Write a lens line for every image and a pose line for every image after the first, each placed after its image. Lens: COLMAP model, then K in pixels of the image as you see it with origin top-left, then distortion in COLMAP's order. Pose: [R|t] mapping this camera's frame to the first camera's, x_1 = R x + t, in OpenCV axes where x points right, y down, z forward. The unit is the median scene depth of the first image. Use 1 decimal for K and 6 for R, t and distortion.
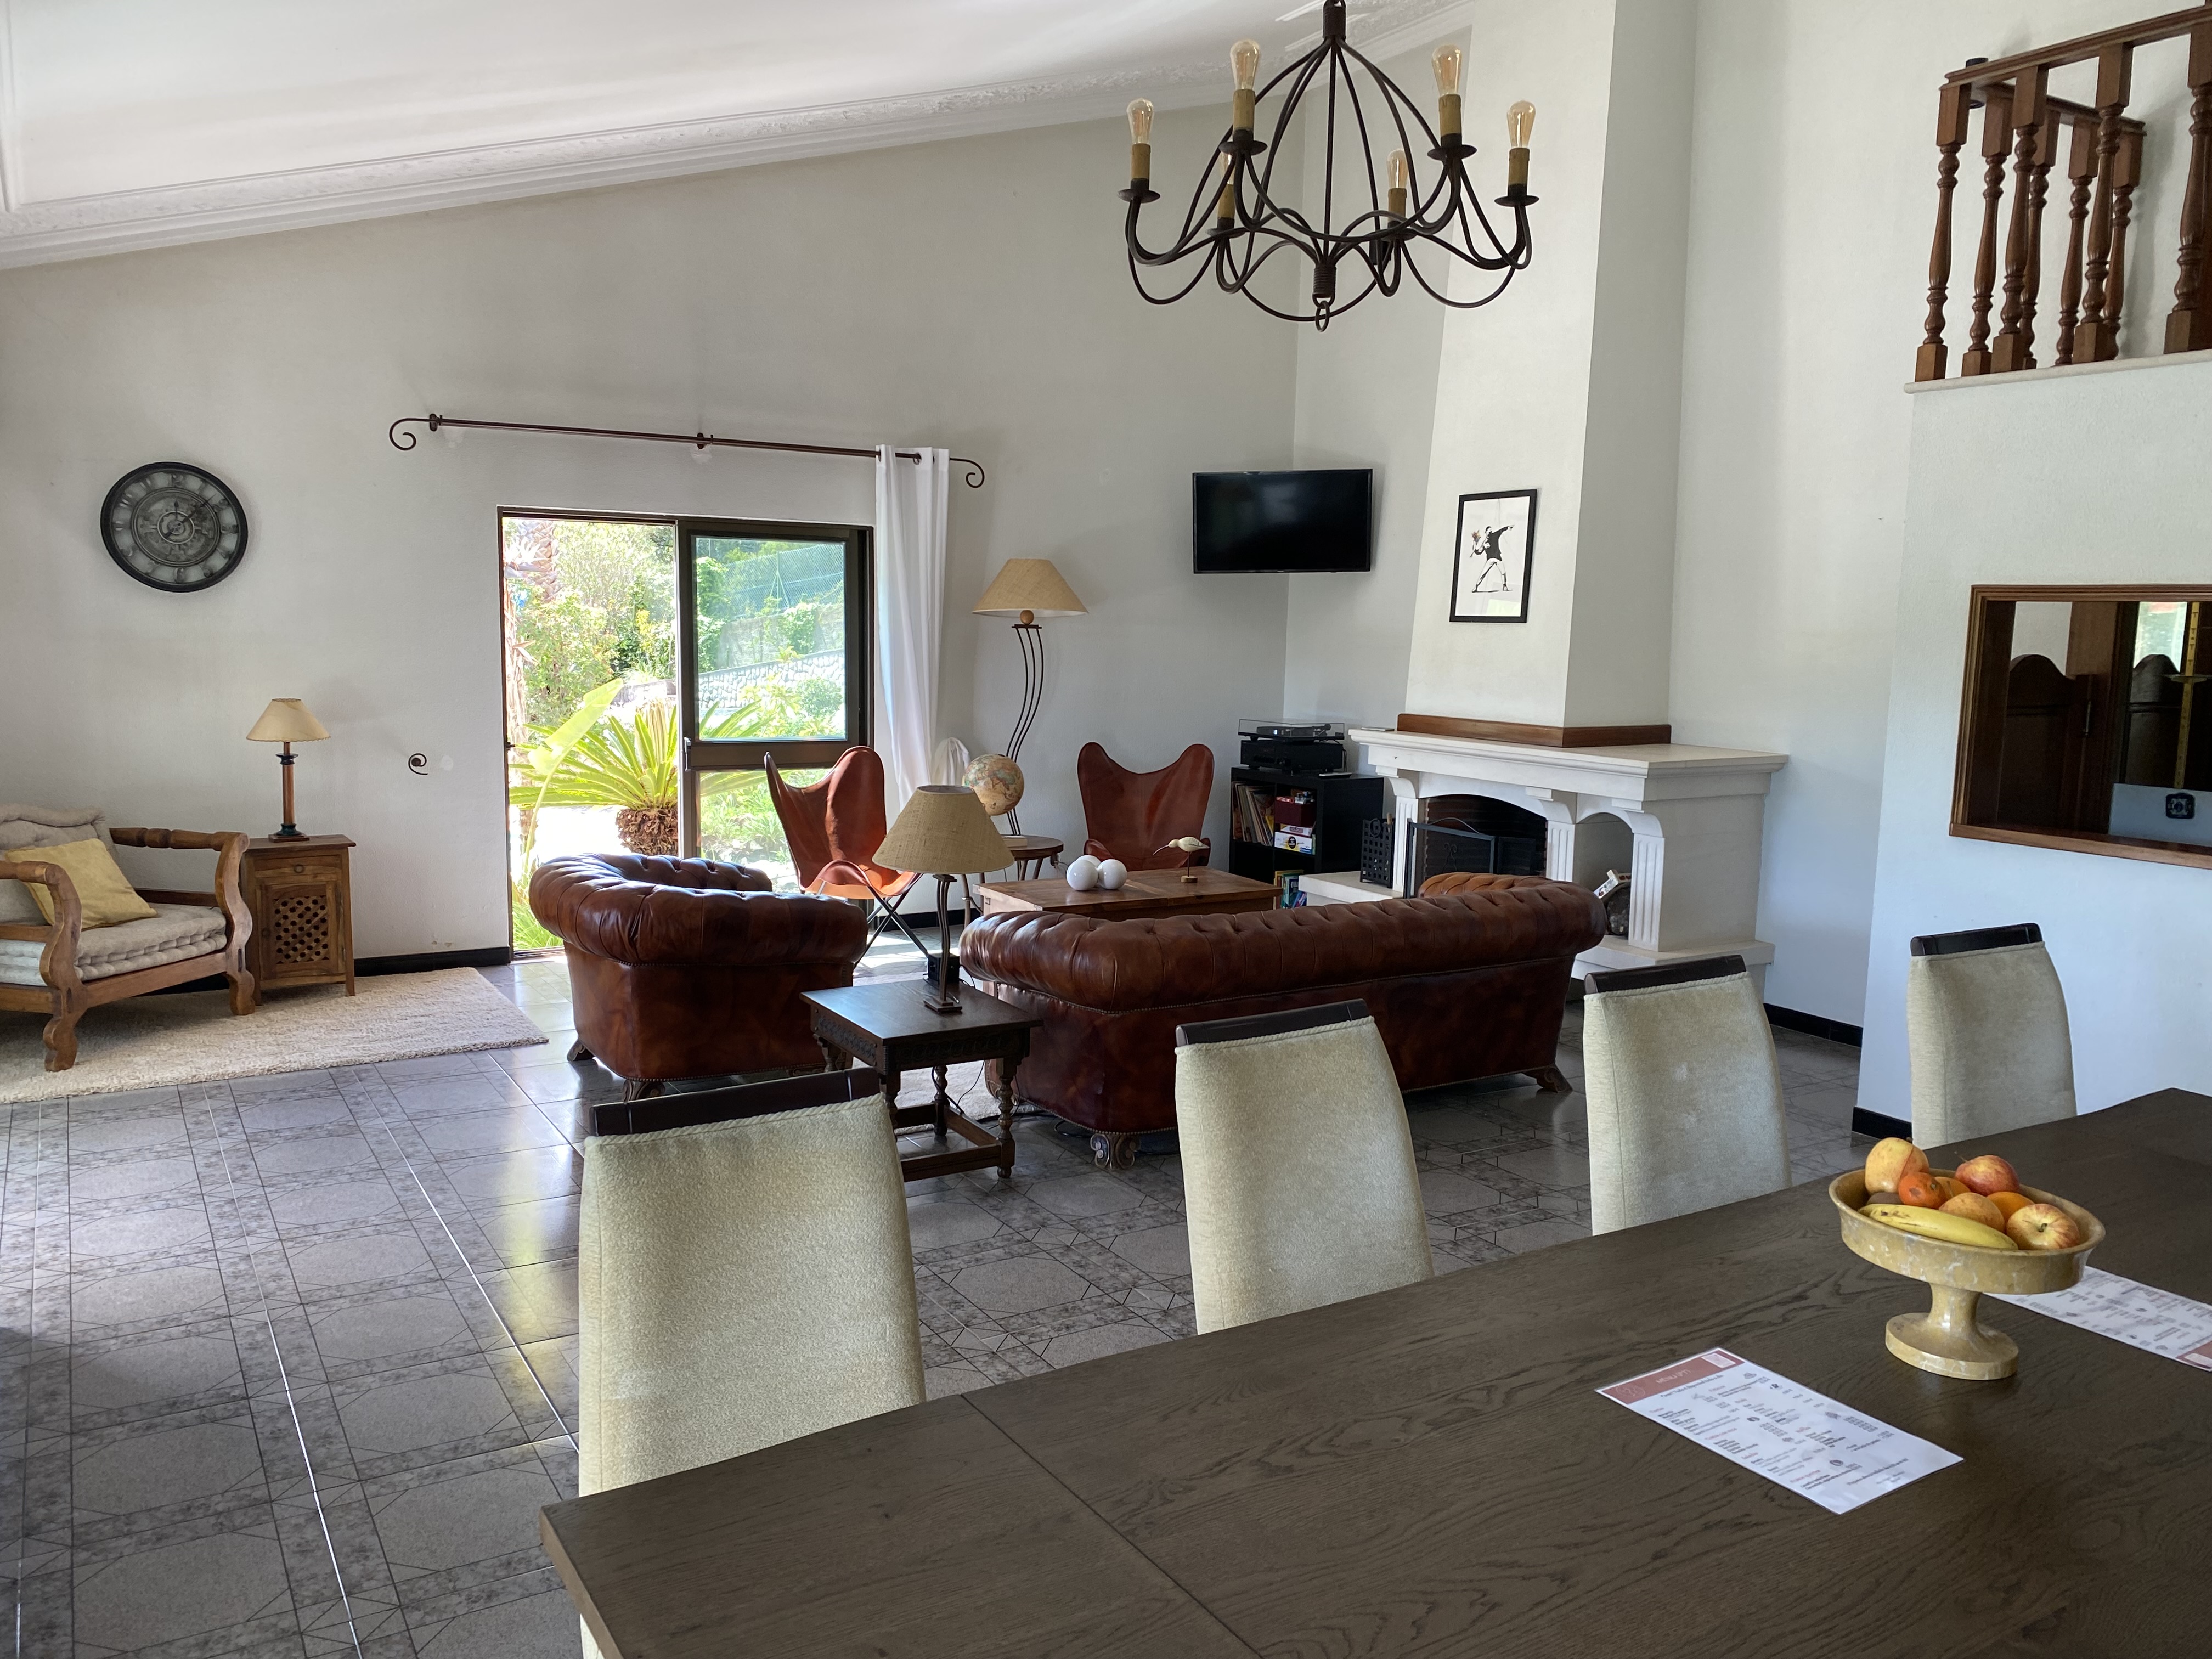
lens RADIAL K [[1712.8, 0, 1098.6], [0, 1712.8, 830.8], [0, 0, 1]] dist [0.025409, -0.020888]
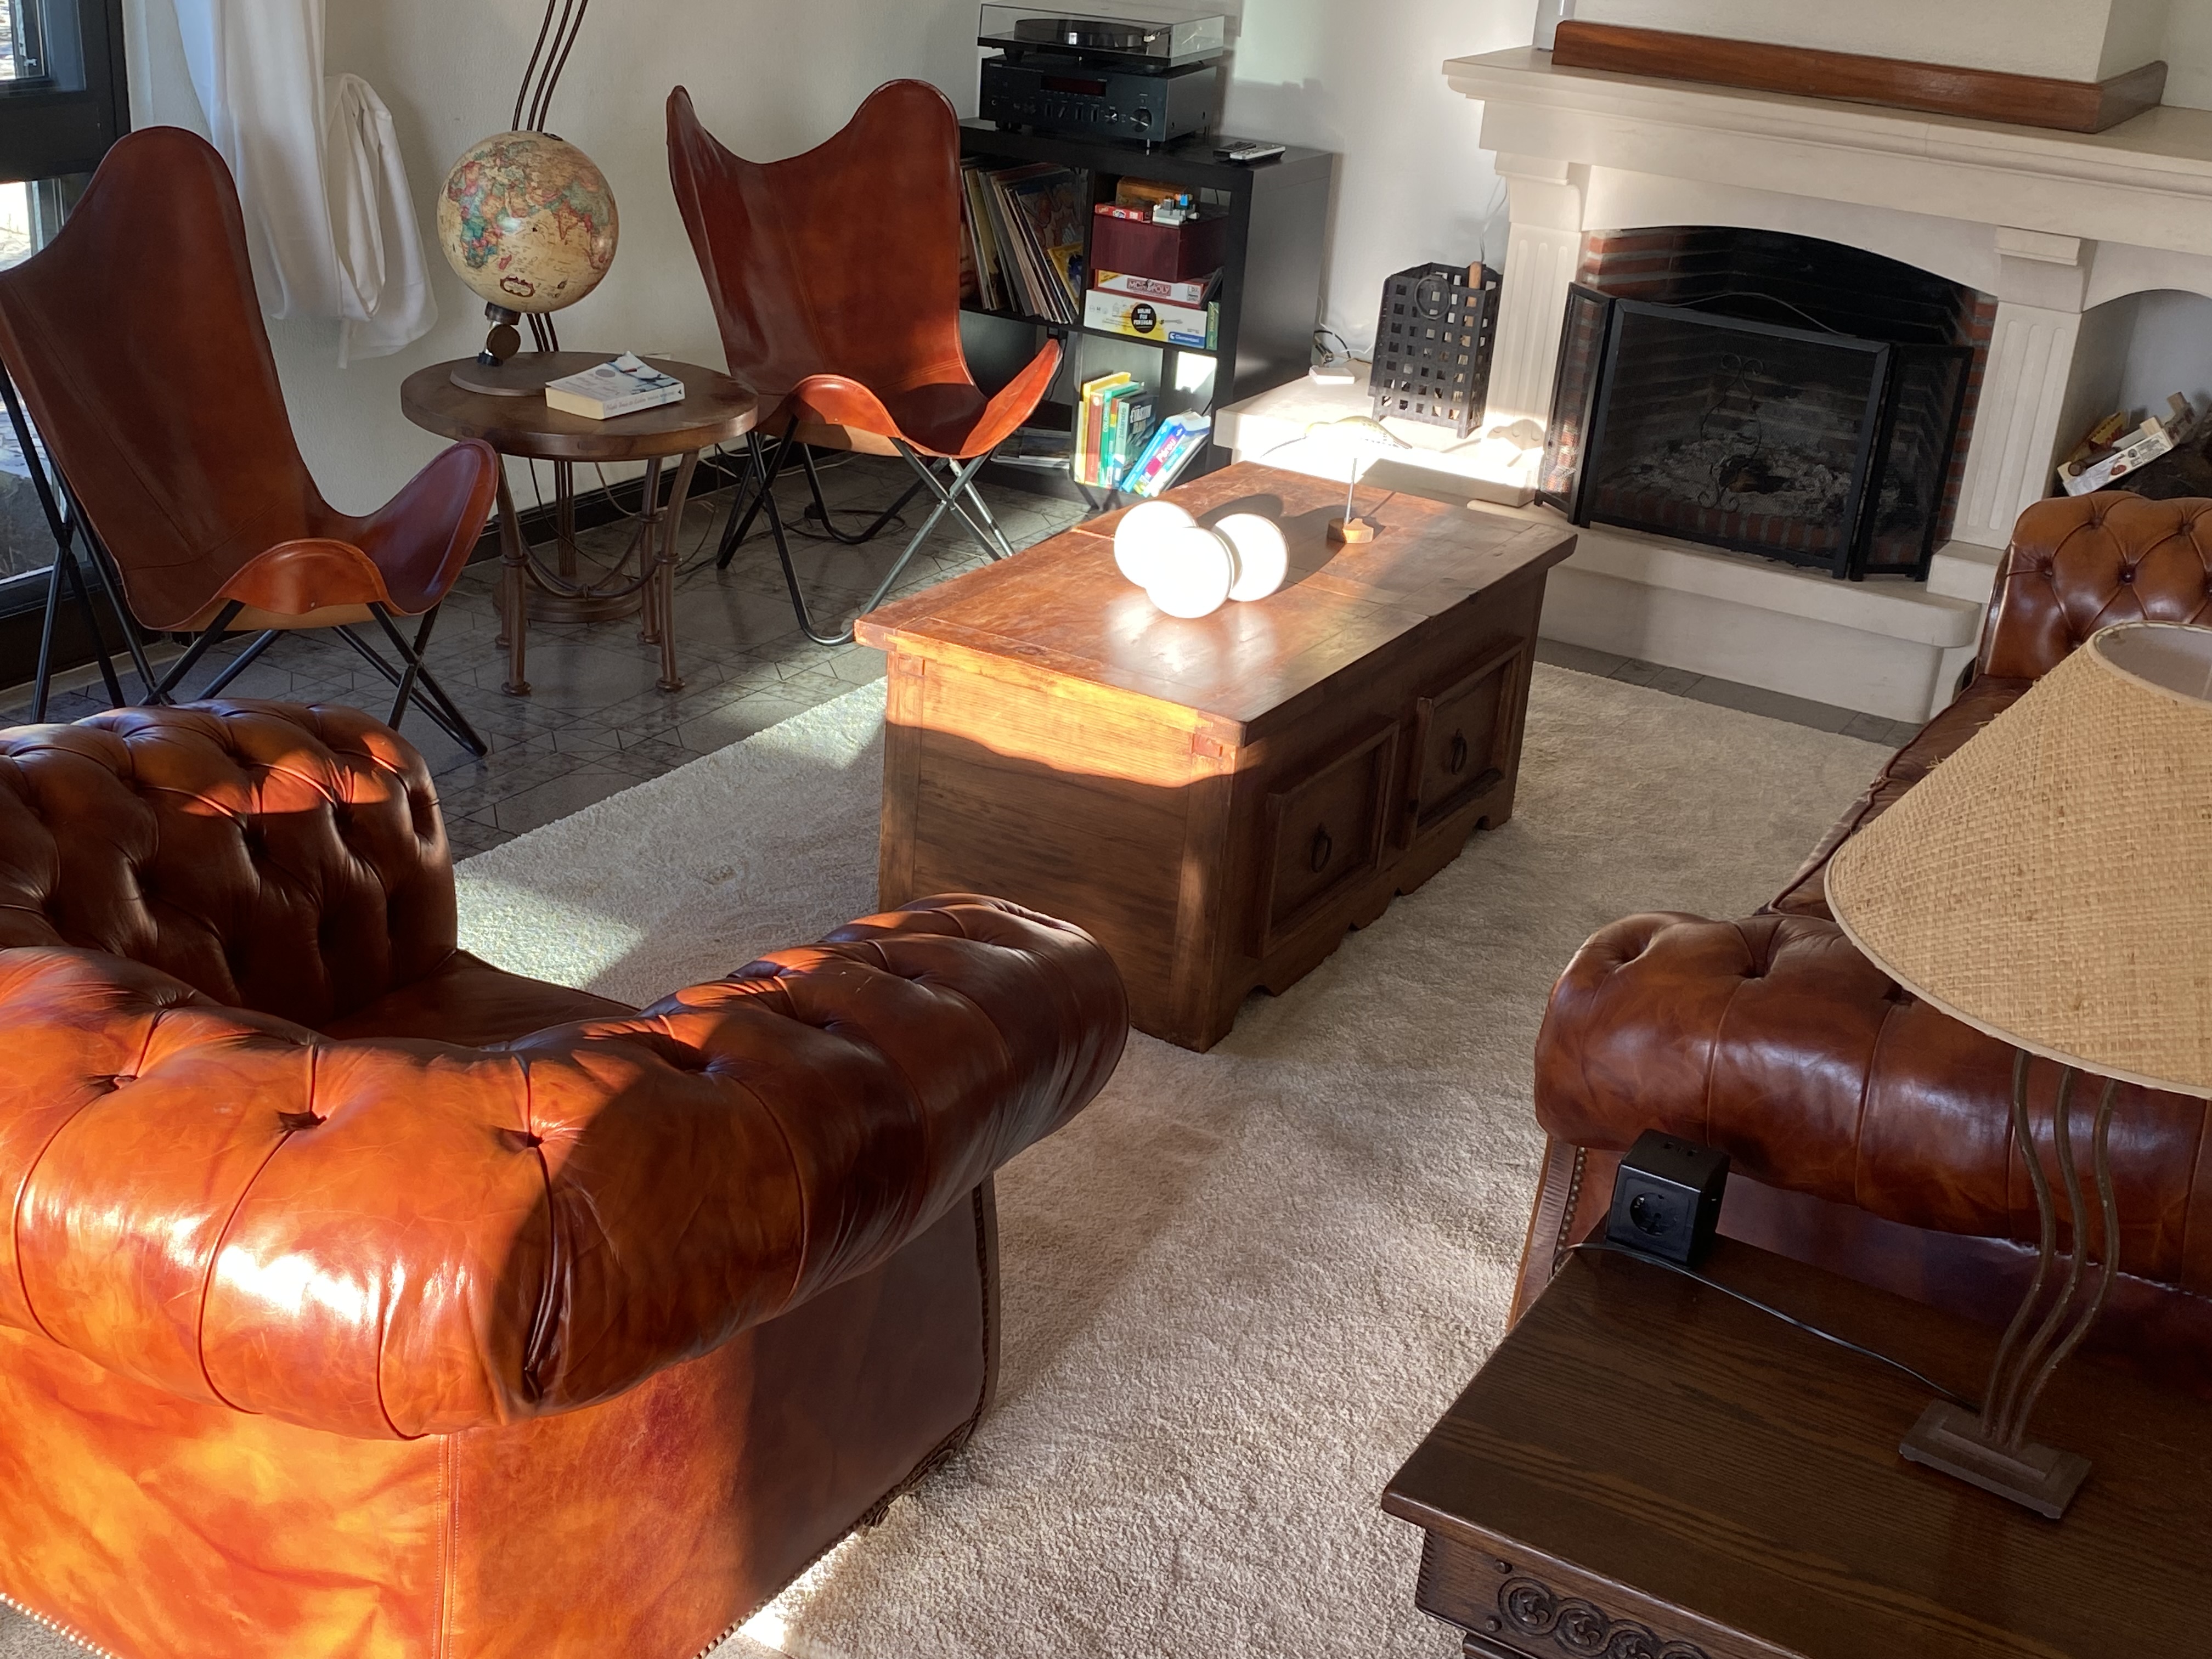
lens RADIAL K [[2610.5, 0, 1103.7], [0, 2610.5, 881.6], [0, 0, 1]] dist [0.006175, 0.000000]
pose [[0.873047, -0.156305, 0.461906, -0.255543], [0.006967, 0.951138, 0.308689, -0.070247], [-0.487585, -0.266282, 0.831477, 0.508974]]
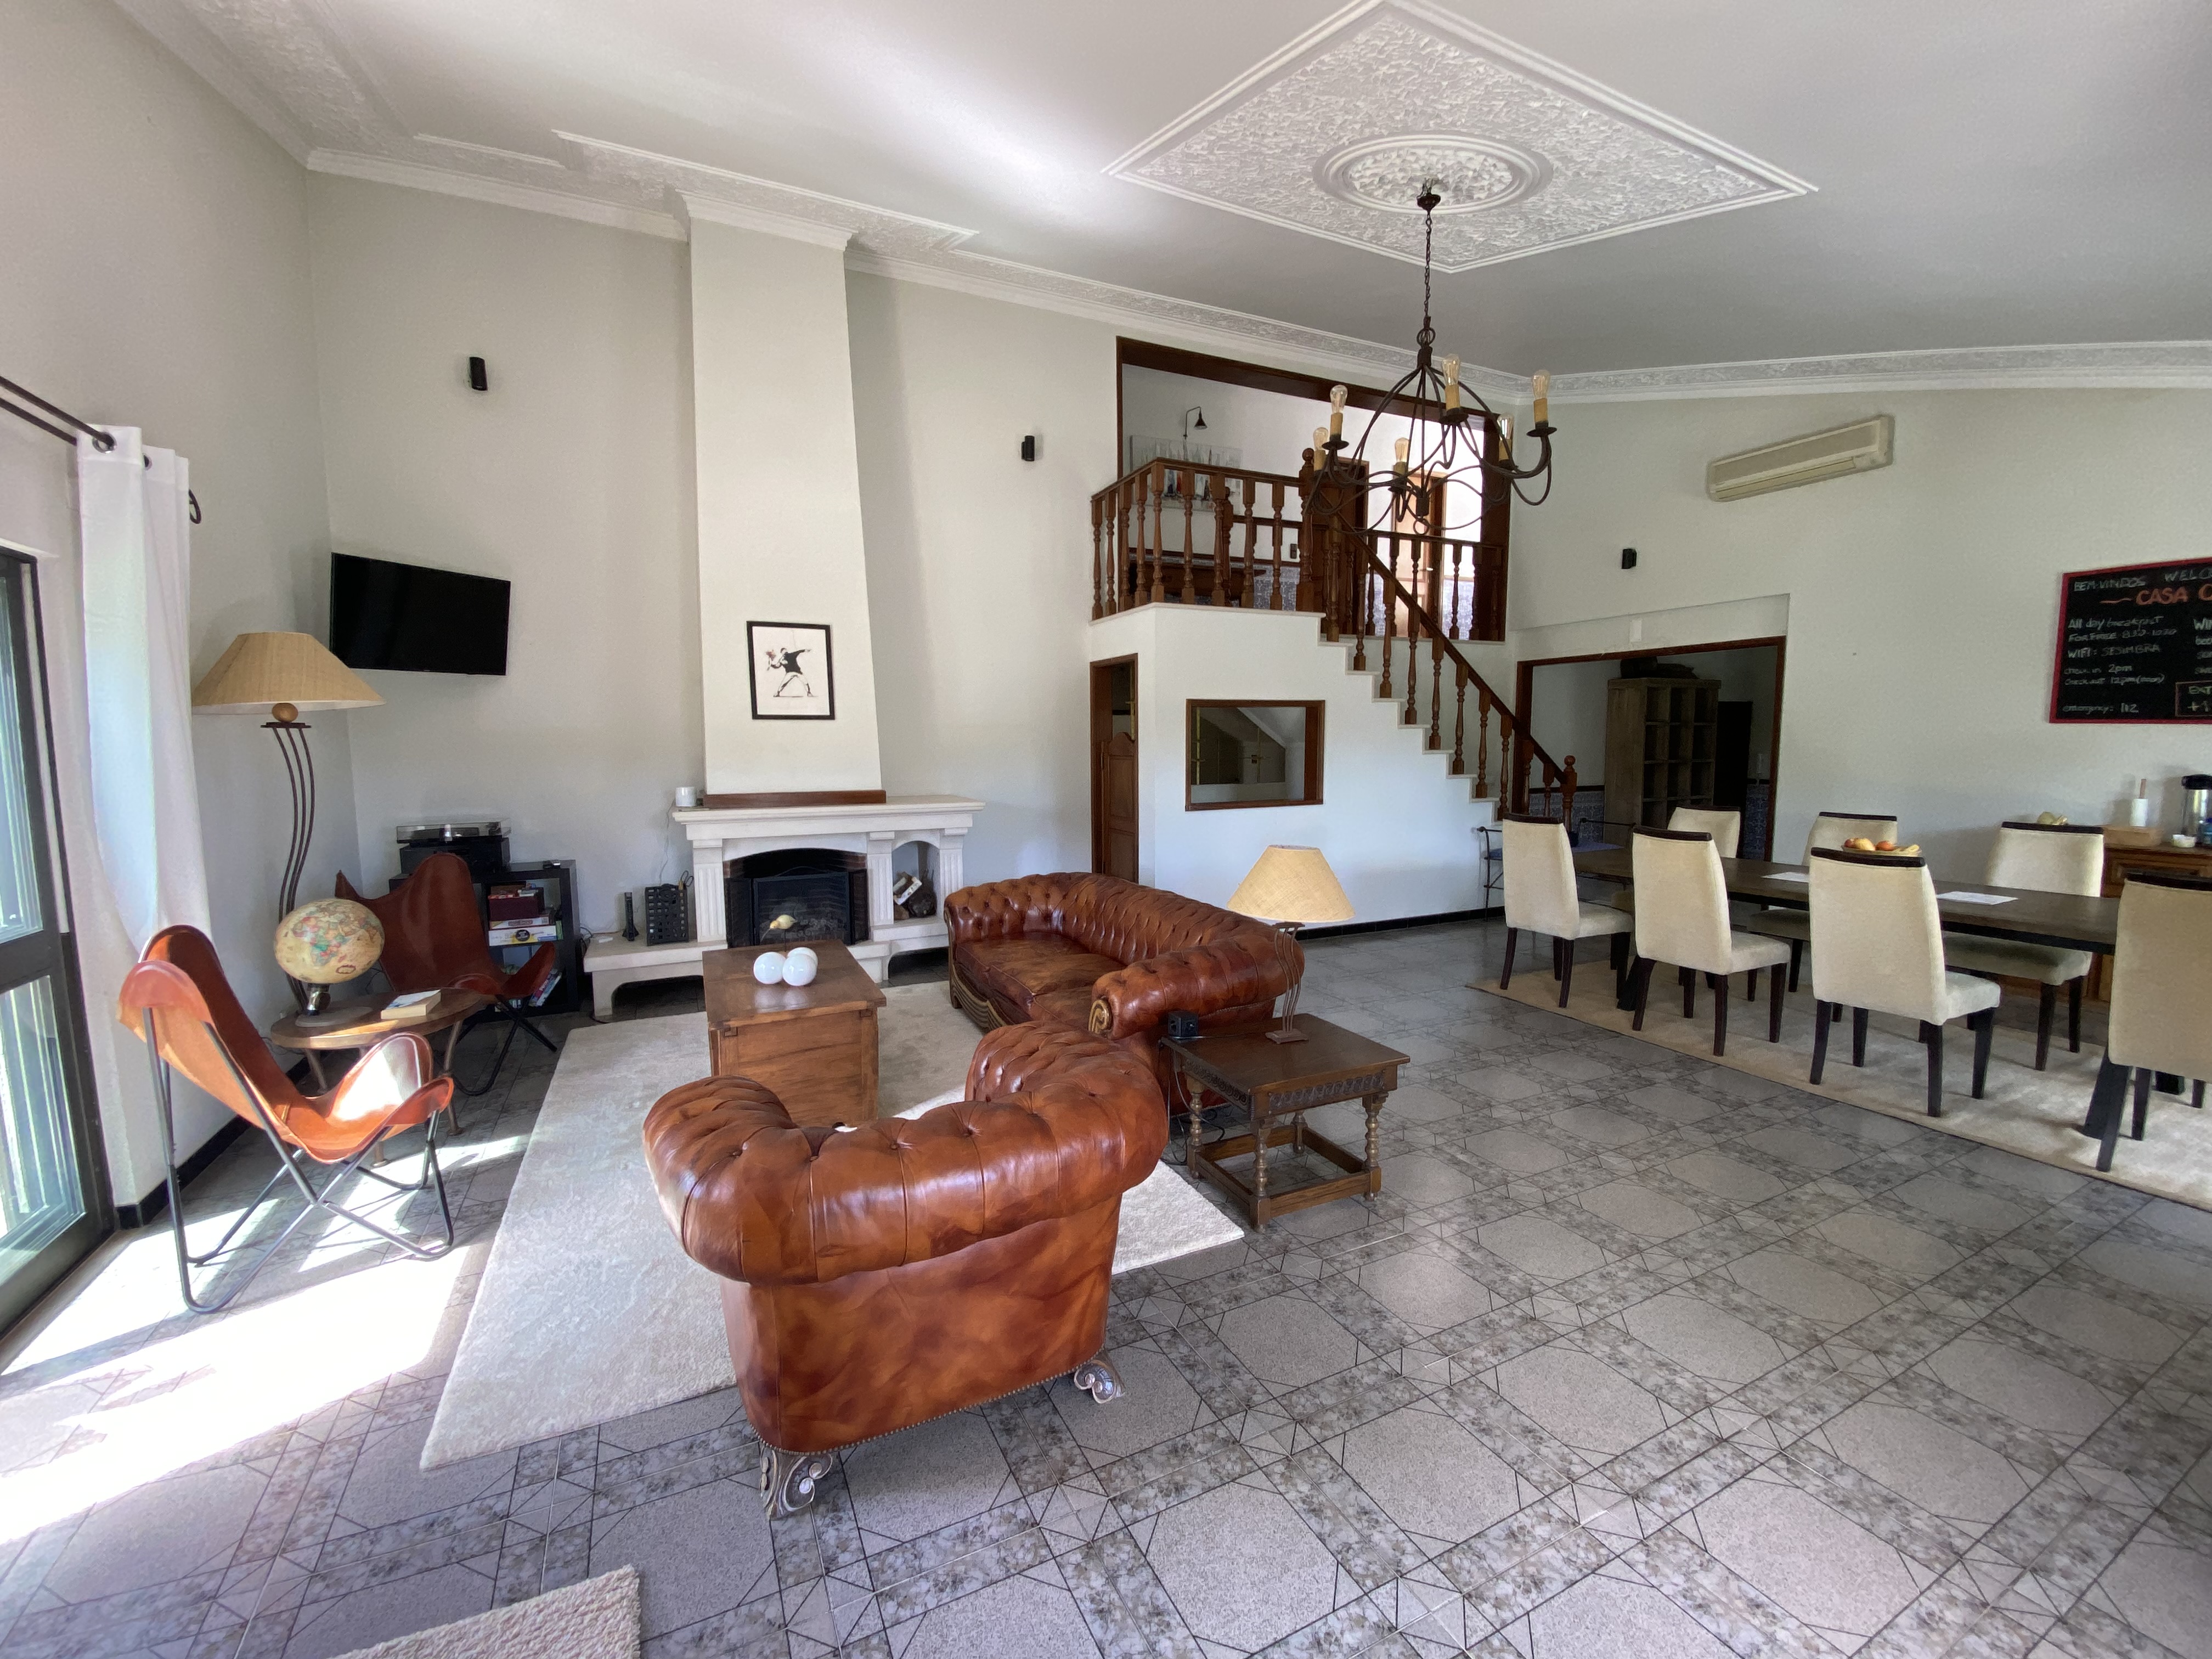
lens RADIAL K [[892.2, 0, 1110.0], [0, 892.2, 828.3], [0, 0, 1]] dist [0.002440, 0.000089]
pose [[0.074618, -0.116277, 0.990410, -0.457943], [0.130758, 0.985744, 0.105878, -0.079171], [-0.988602, 0.121604, 0.088758, 0.703293]]
